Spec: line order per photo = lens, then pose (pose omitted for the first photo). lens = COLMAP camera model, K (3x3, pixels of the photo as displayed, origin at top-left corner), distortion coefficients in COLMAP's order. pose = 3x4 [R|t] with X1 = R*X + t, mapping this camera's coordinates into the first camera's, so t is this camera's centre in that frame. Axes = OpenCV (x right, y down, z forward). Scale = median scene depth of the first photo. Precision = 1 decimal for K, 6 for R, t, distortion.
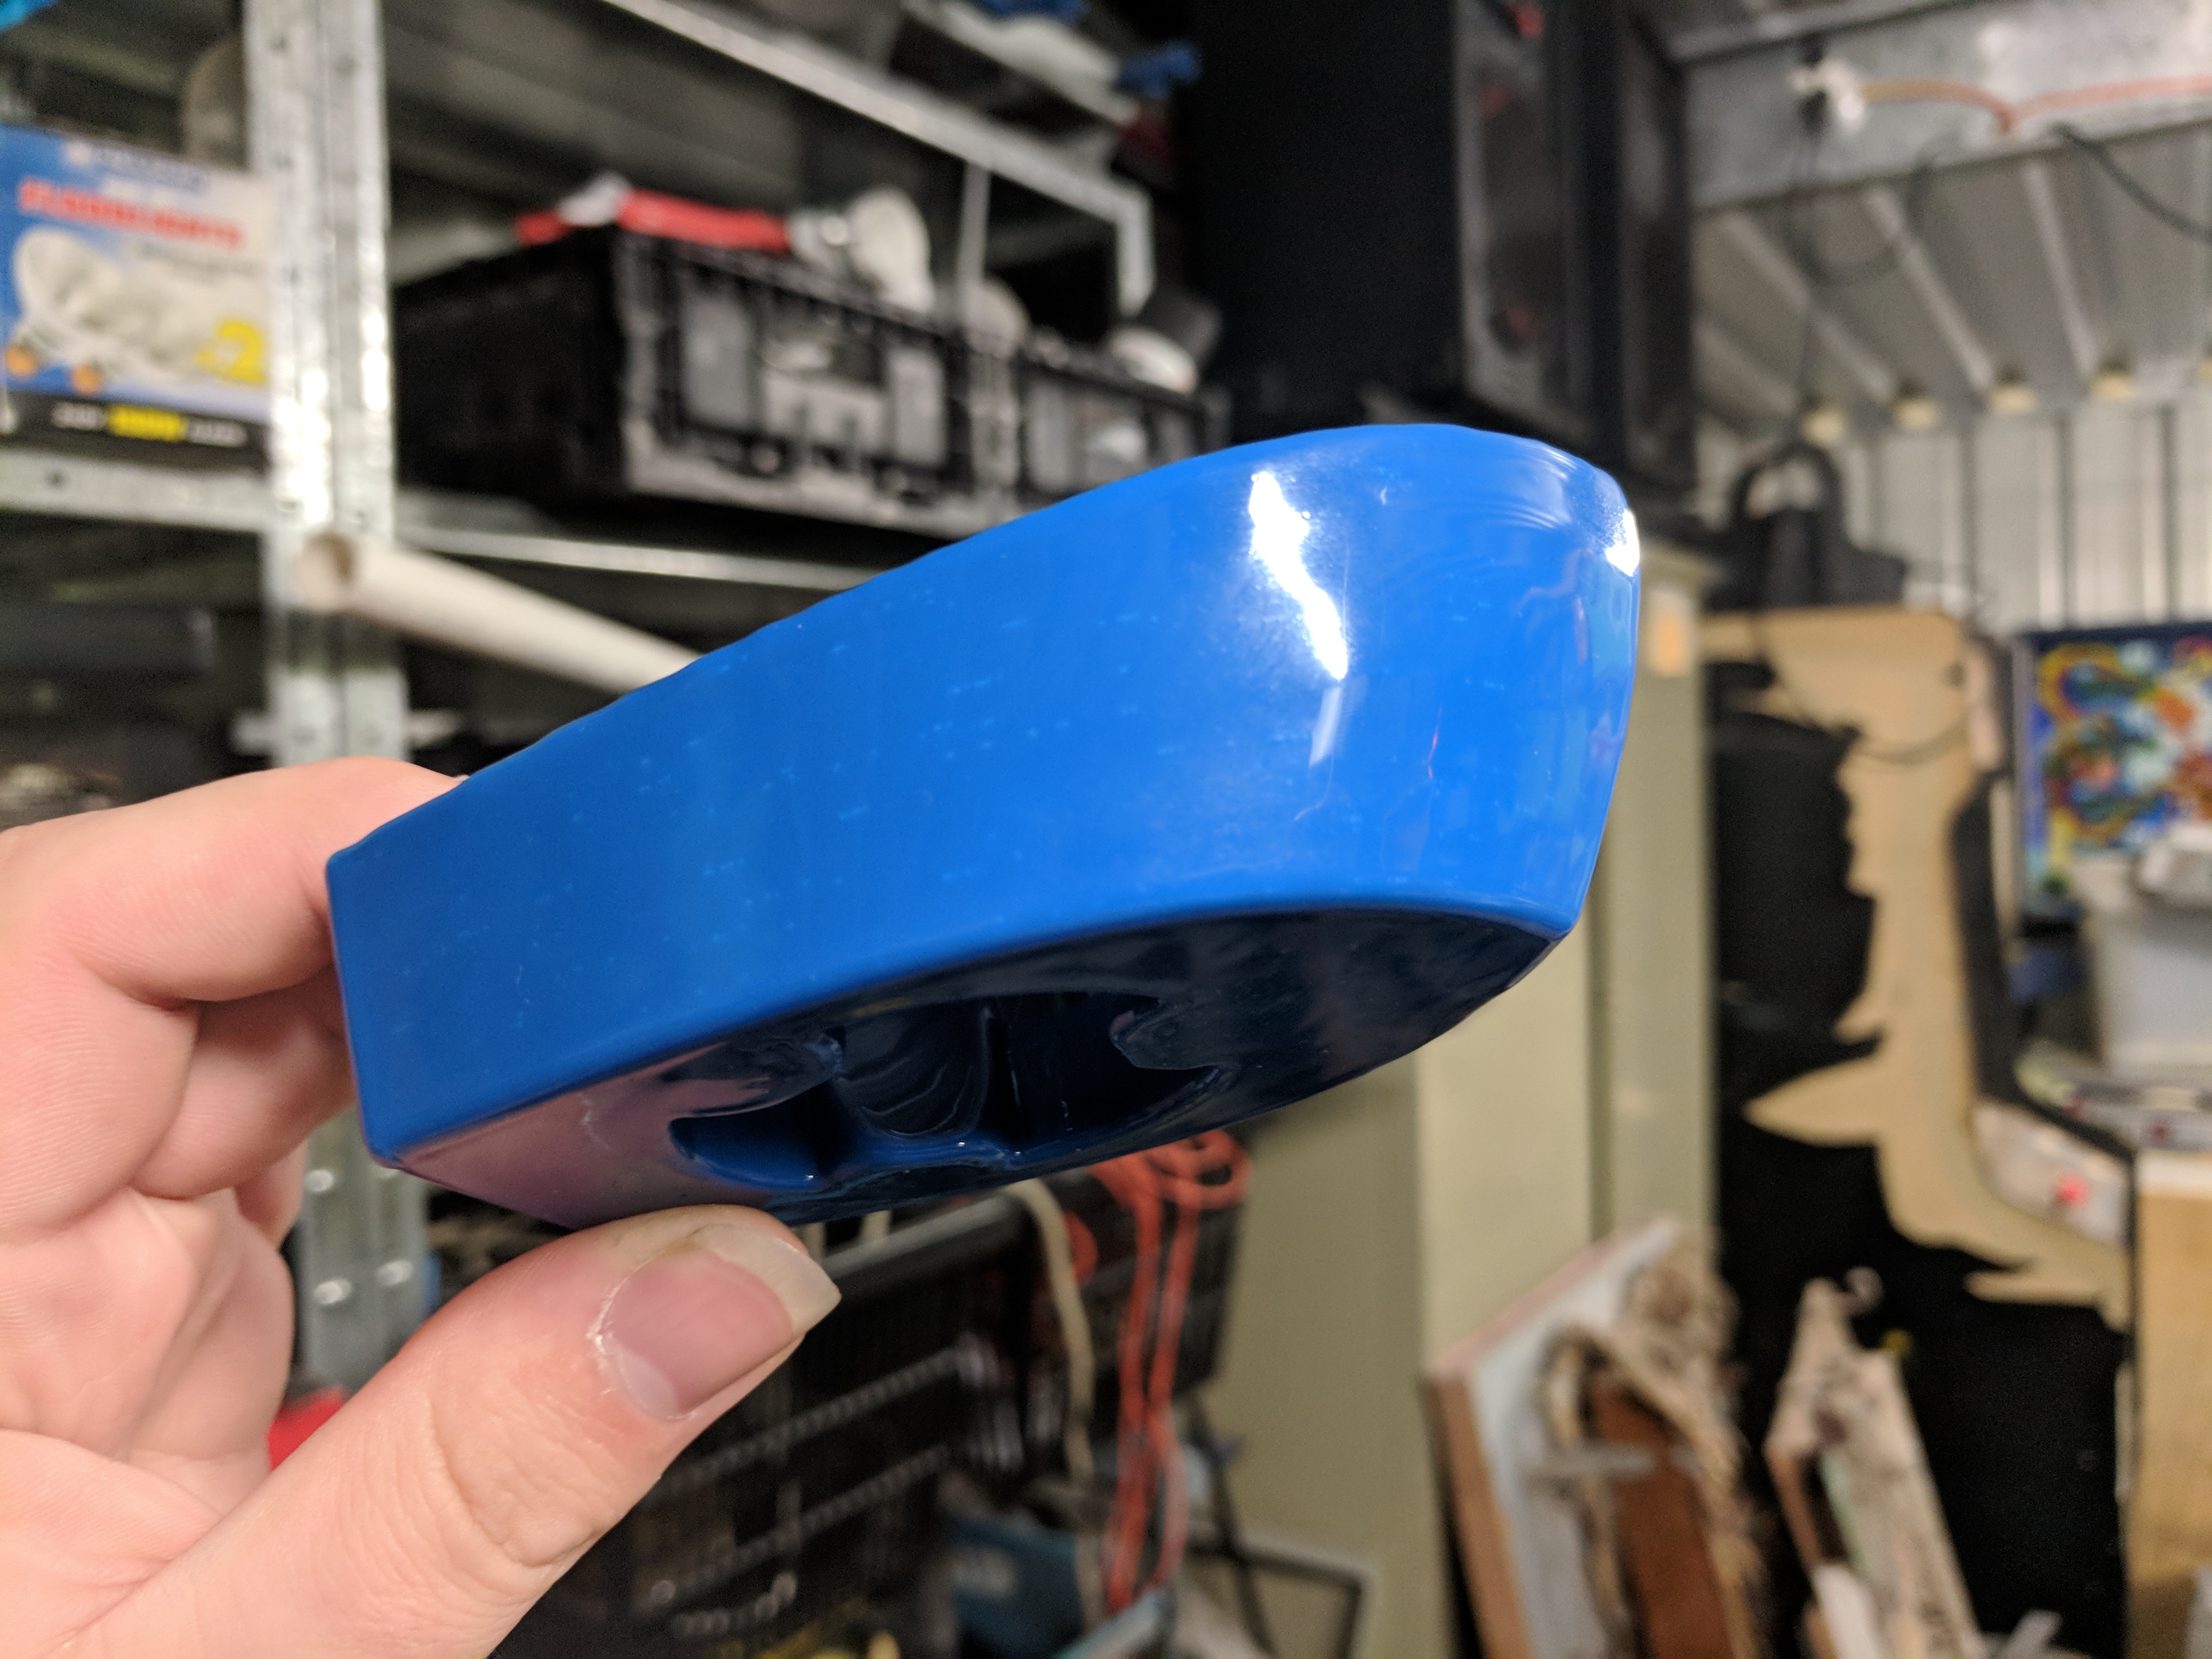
lens RADIAL K [[1719.5, 0, 1106.0], [0, 1719.5, 829.5], [0, 0, 1]] dist [-0.024900, 0.007381]
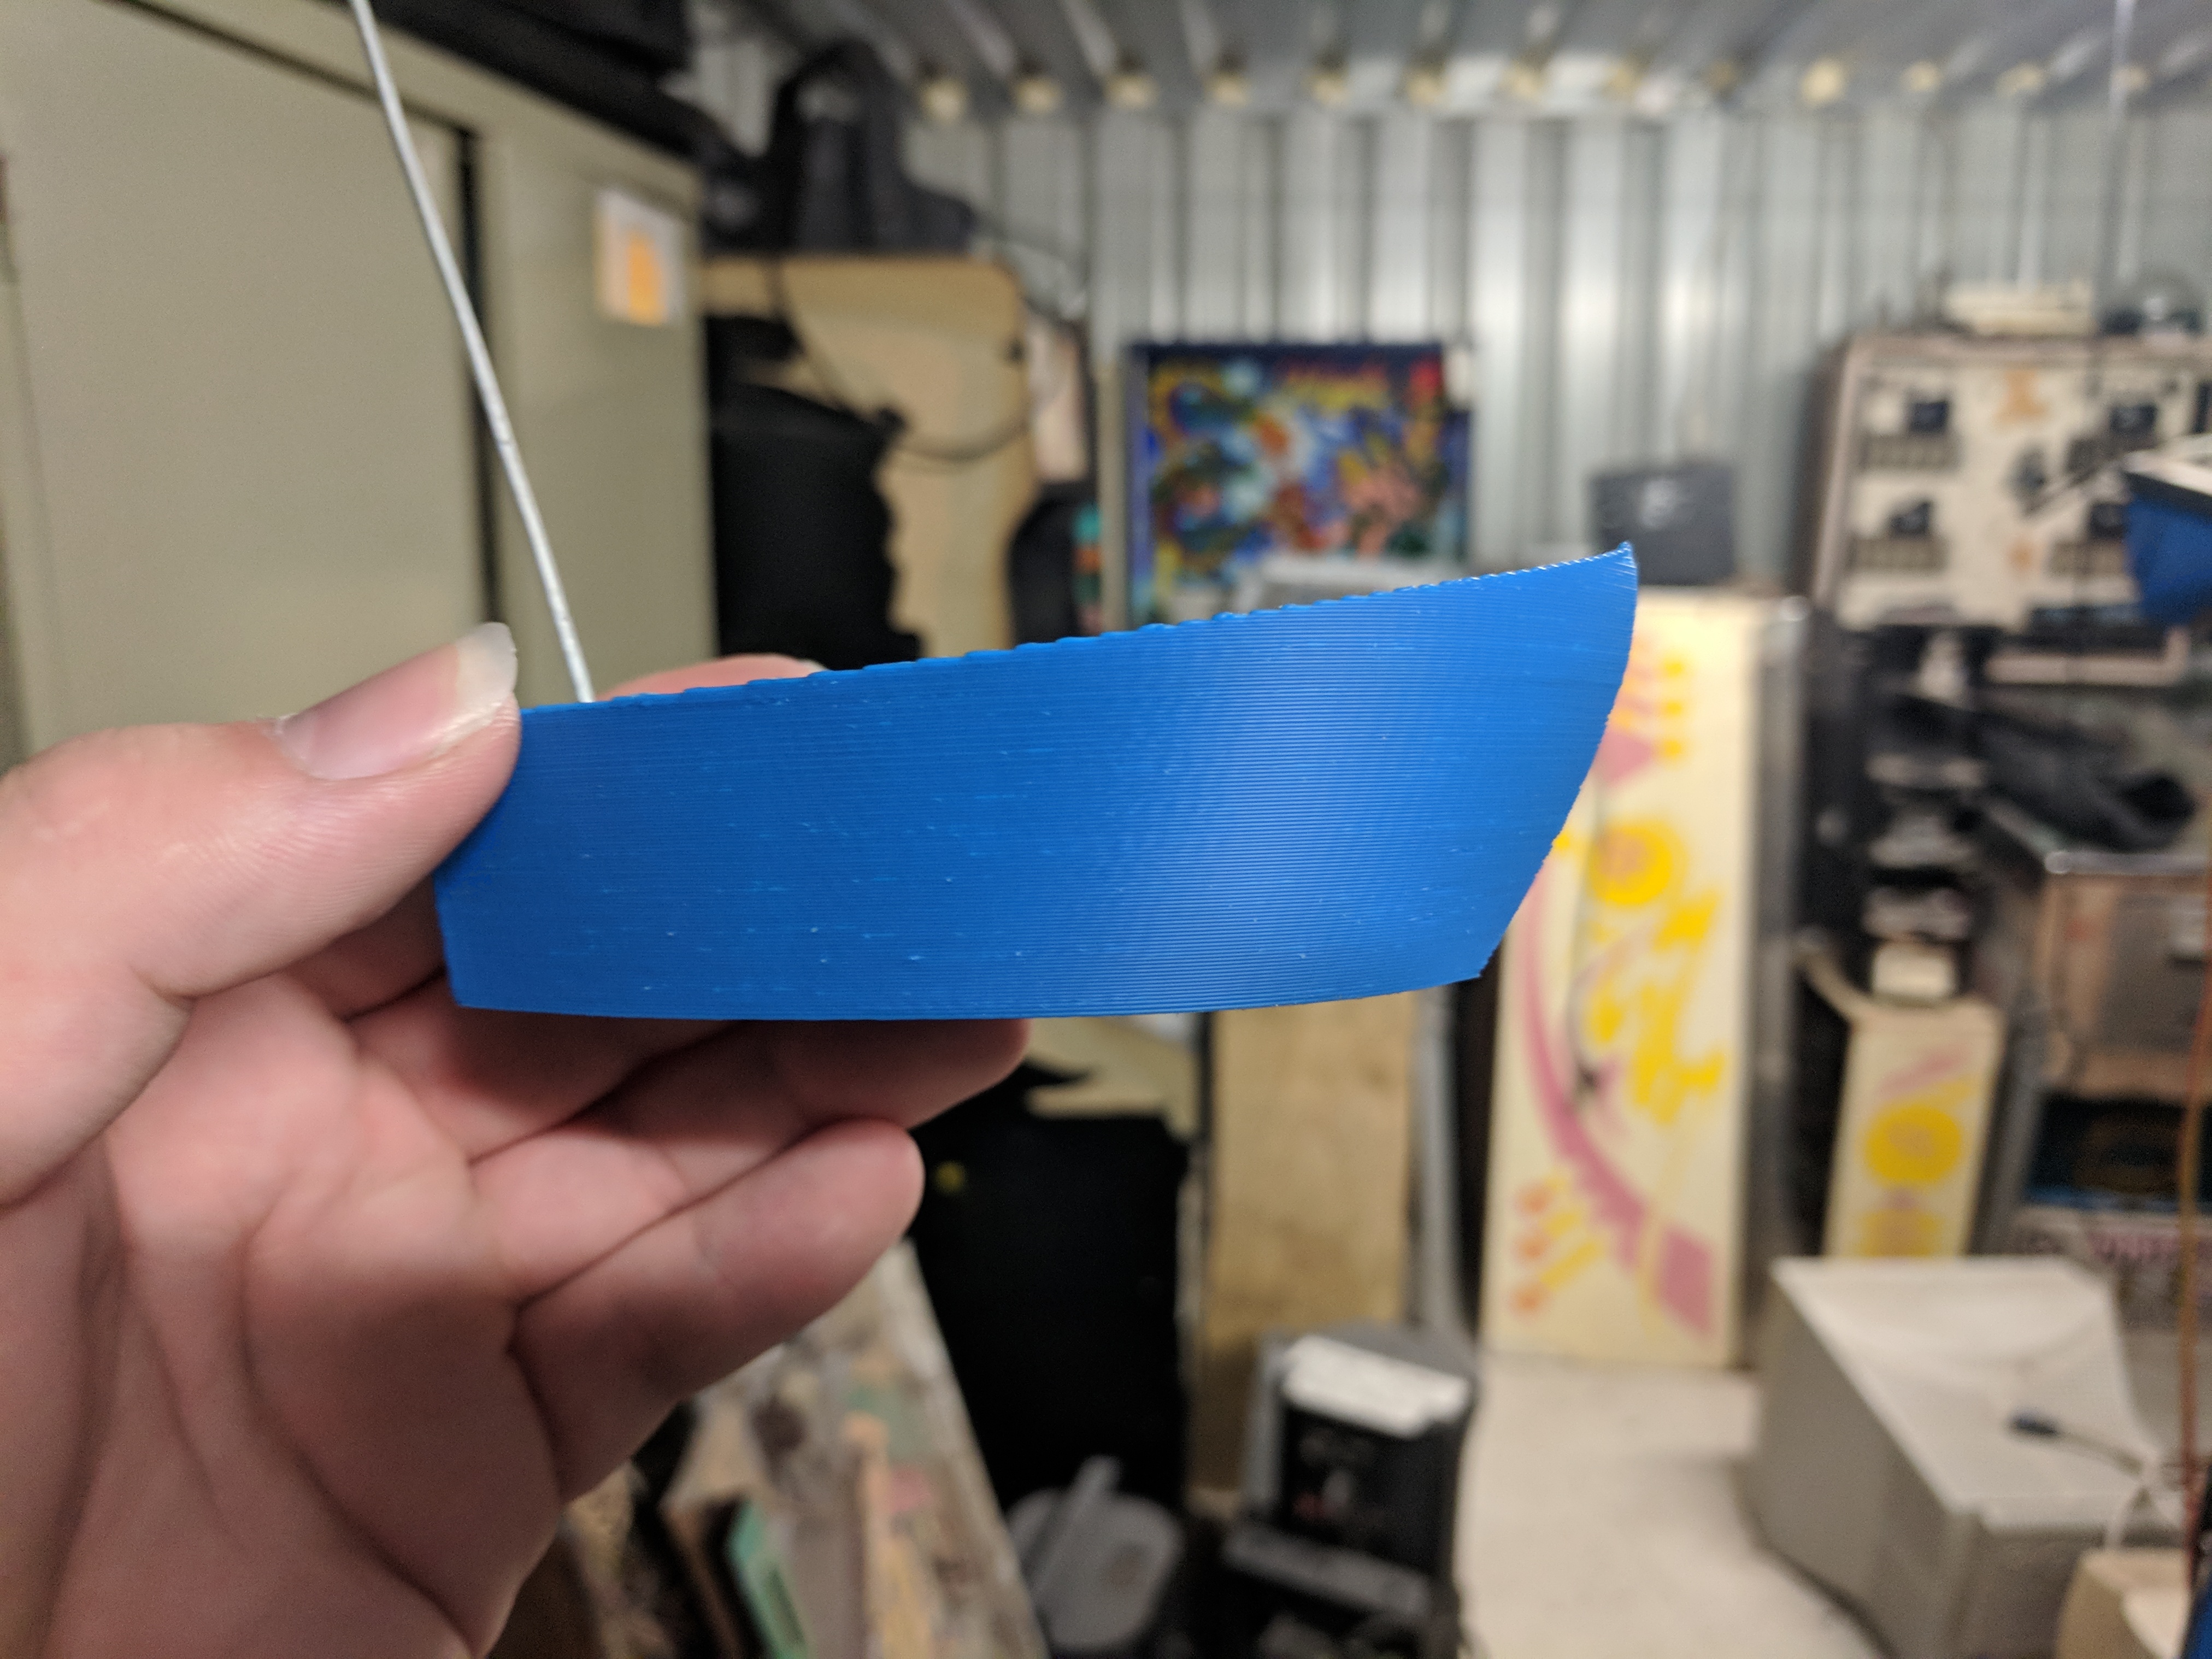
lens RADIAL K [[1738.9, 0, 1106.0], [0, 1738.9, 829.5], [0, 0, 1]] dist [-0.064829, 0.054333]
pose [[0.895738, -0.054922, 0.441177, 0.208952], [-0.013992, 0.988366, 0.151452, 0.006533], [-0.444362, -0.141834, 0.884548, 0.304529]]
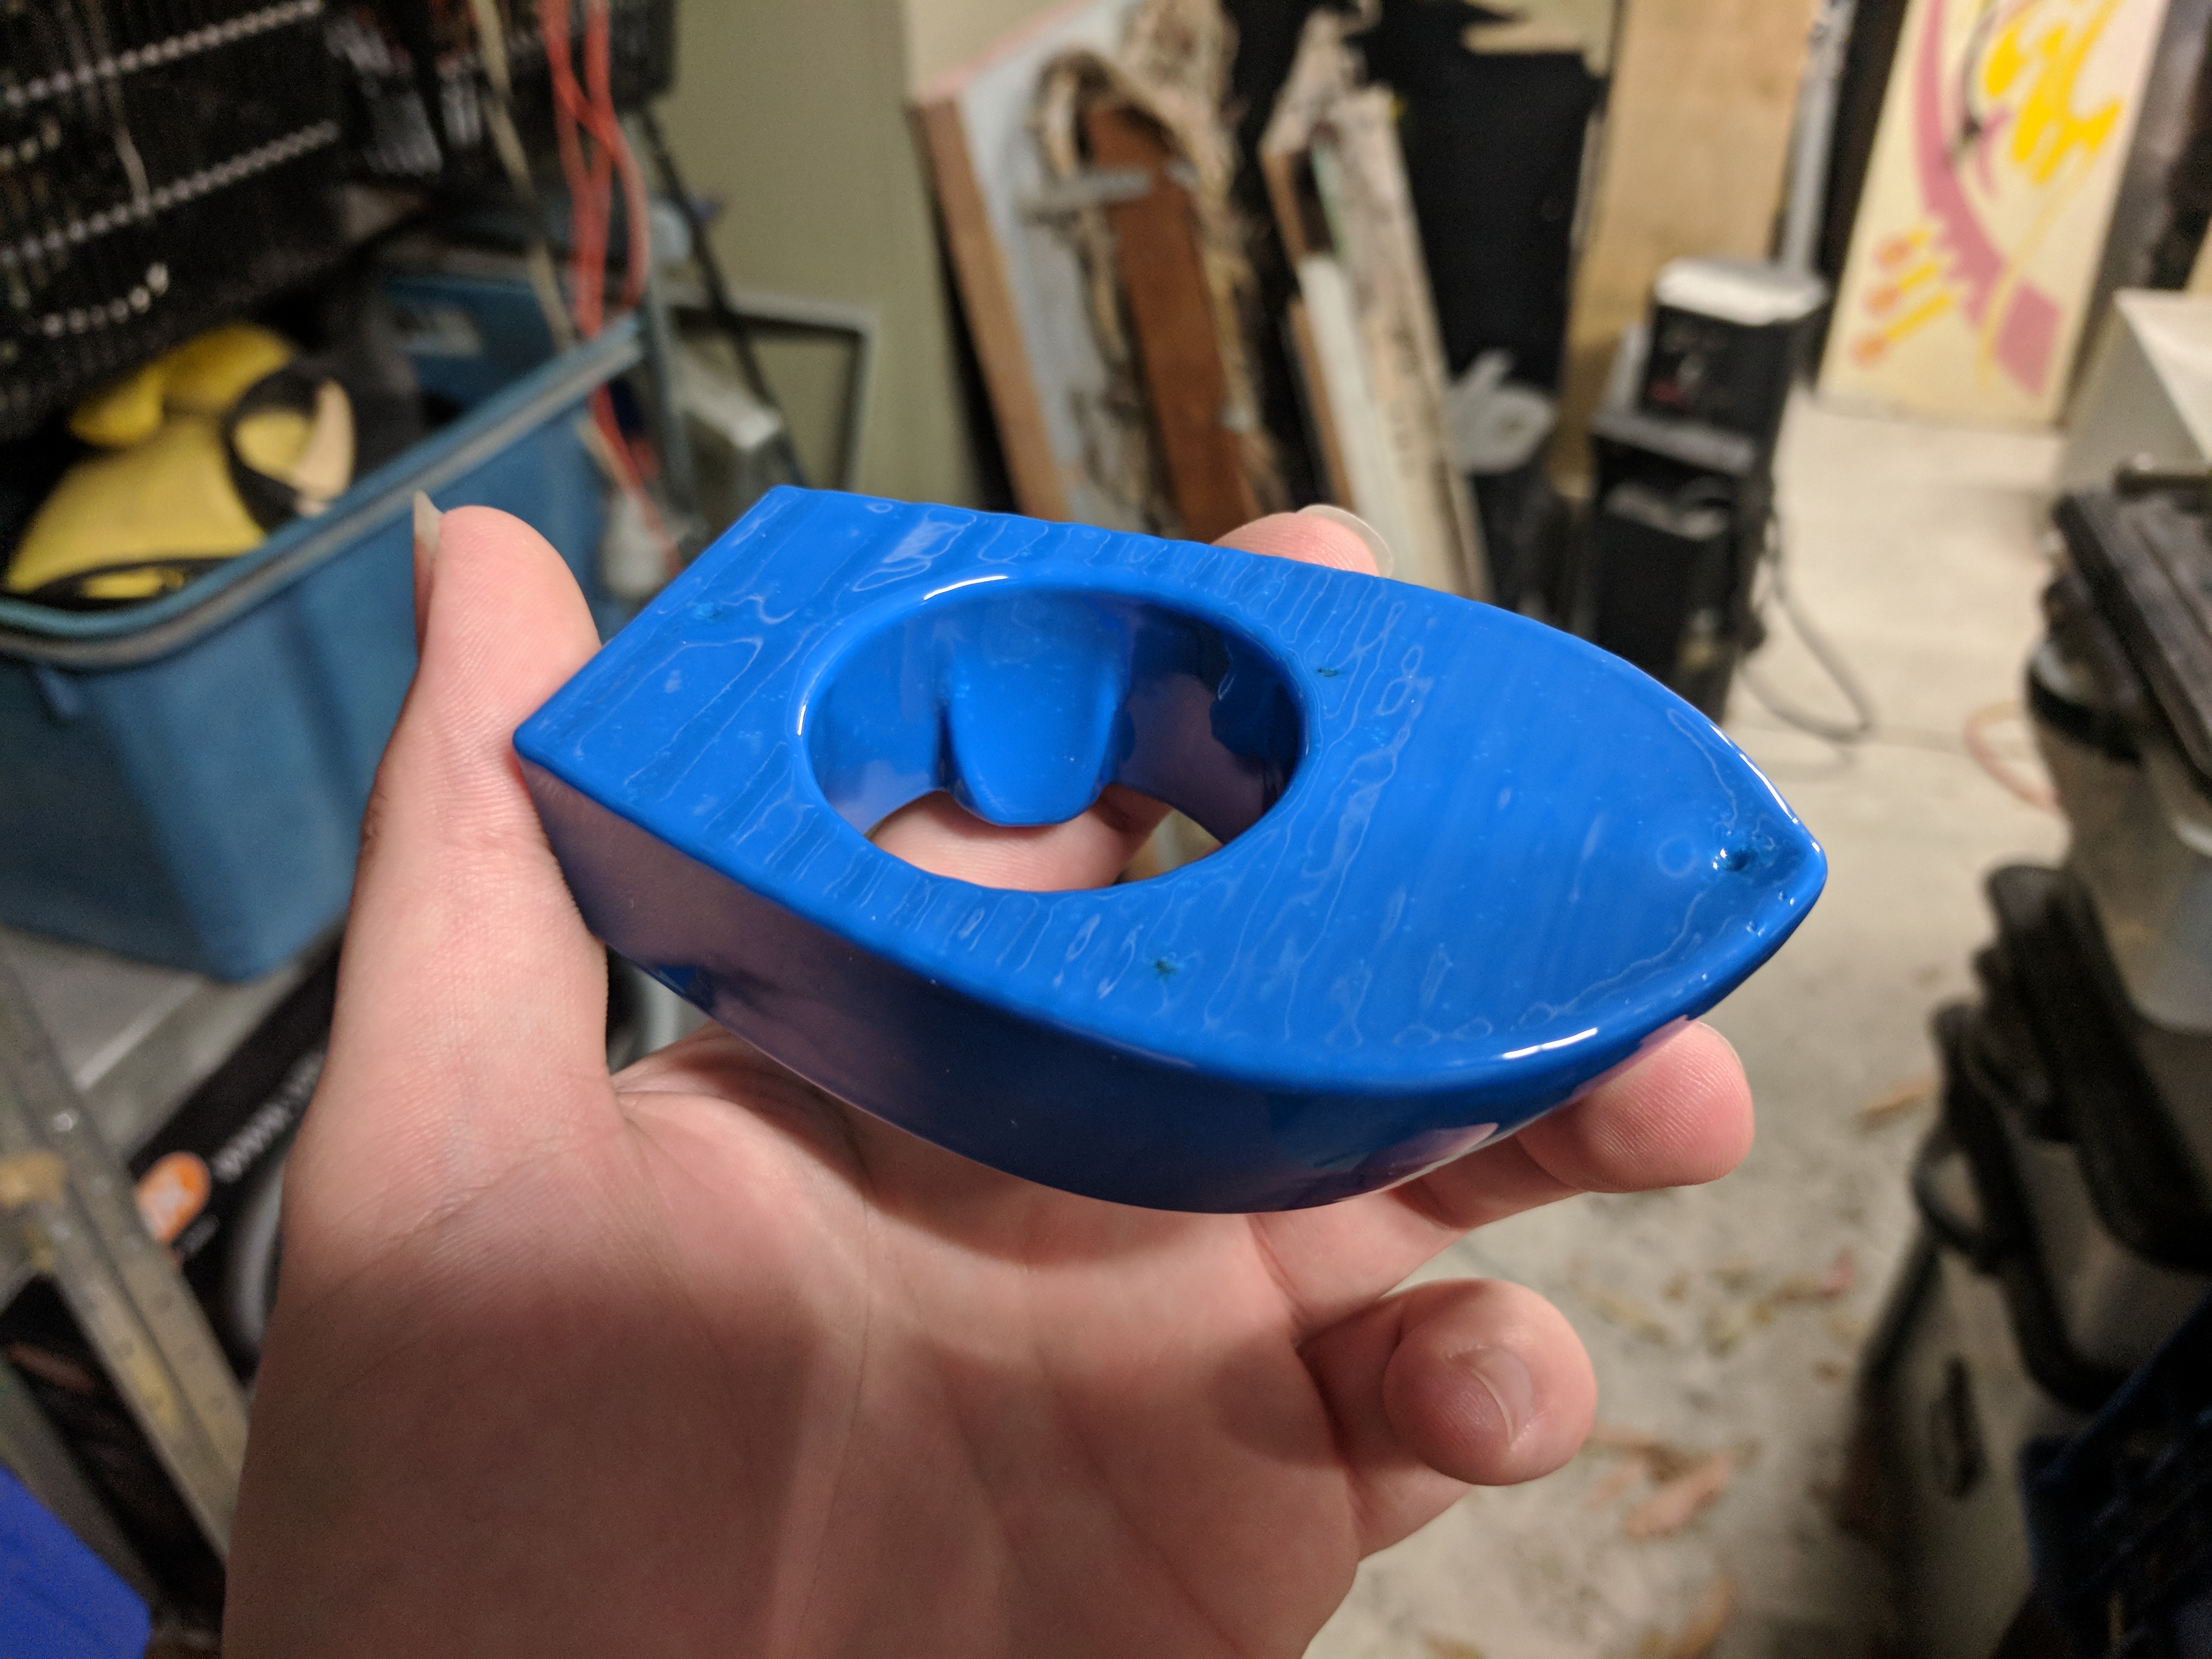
lens RADIAL K [[1697.9, 0, 1106.0], [0, 1697.9, 829.5], [0, 0, 1]] dist [-0.005979, 0.000046]
pose [[0.962841, -0.150884, 0.223988, 0.022520], [0.002958, 0.835219, 0.549909, 0.132460], [-0.270051, -0.528813, 0.804630, 0.034390]]
